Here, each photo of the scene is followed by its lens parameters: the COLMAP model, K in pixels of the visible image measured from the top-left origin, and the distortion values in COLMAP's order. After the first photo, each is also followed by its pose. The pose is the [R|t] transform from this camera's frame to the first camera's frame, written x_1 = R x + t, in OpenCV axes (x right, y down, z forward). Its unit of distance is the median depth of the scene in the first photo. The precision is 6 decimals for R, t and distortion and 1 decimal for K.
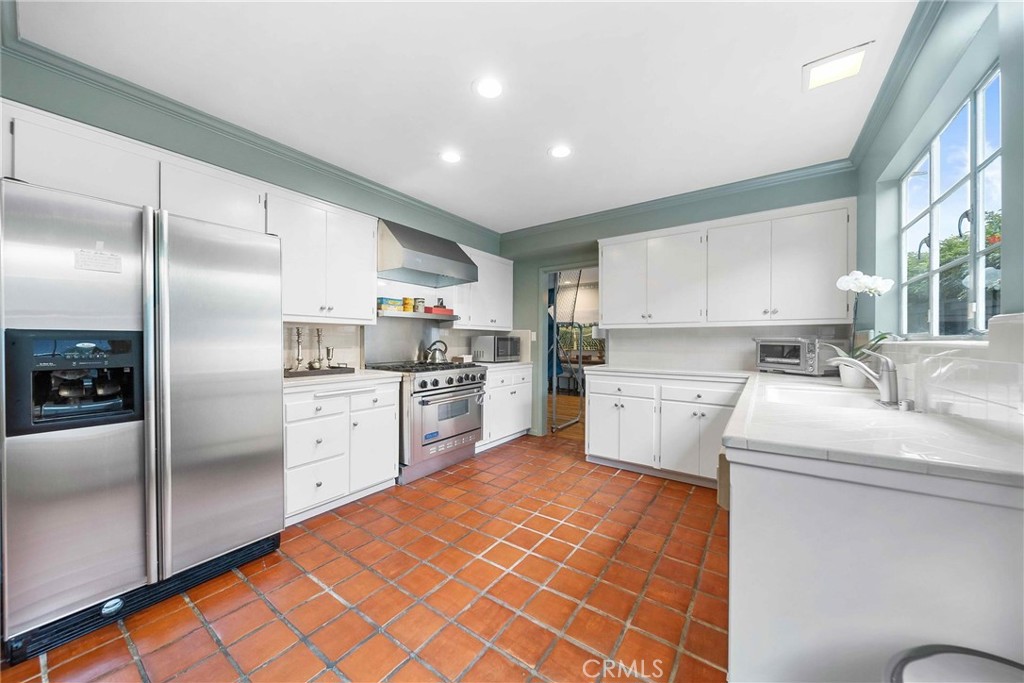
lens RADIAL K [[368.1, 0, 511.2], [0, 368.1, 341.2], [0, 0, 1]] dist [-0.002179, -0.000260]
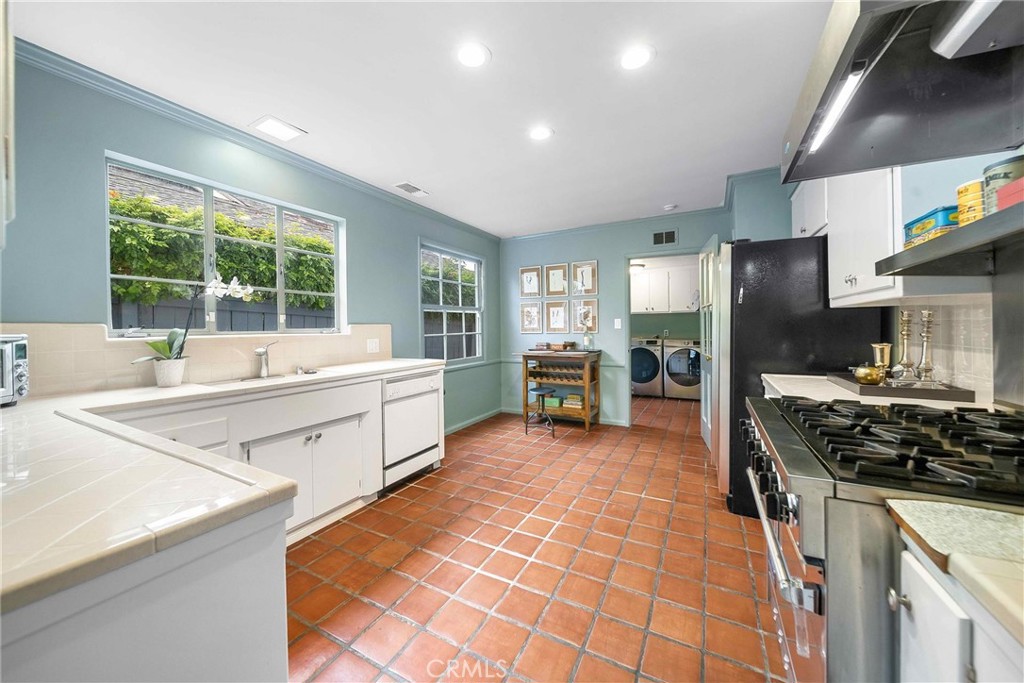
lens RADIAL K [[368.1, 0, 512.6], [0, 368.1, 333.9], [0, 0, 1]] dist [-0.002179, -0.000260]
pose [[-0.992179, 0.006142, -0.124673, 0.187198], [0.005063, 0.999947, 0.008973, -0.007933], [0.124721, 0.008271, -0.992157, 2.070237]]
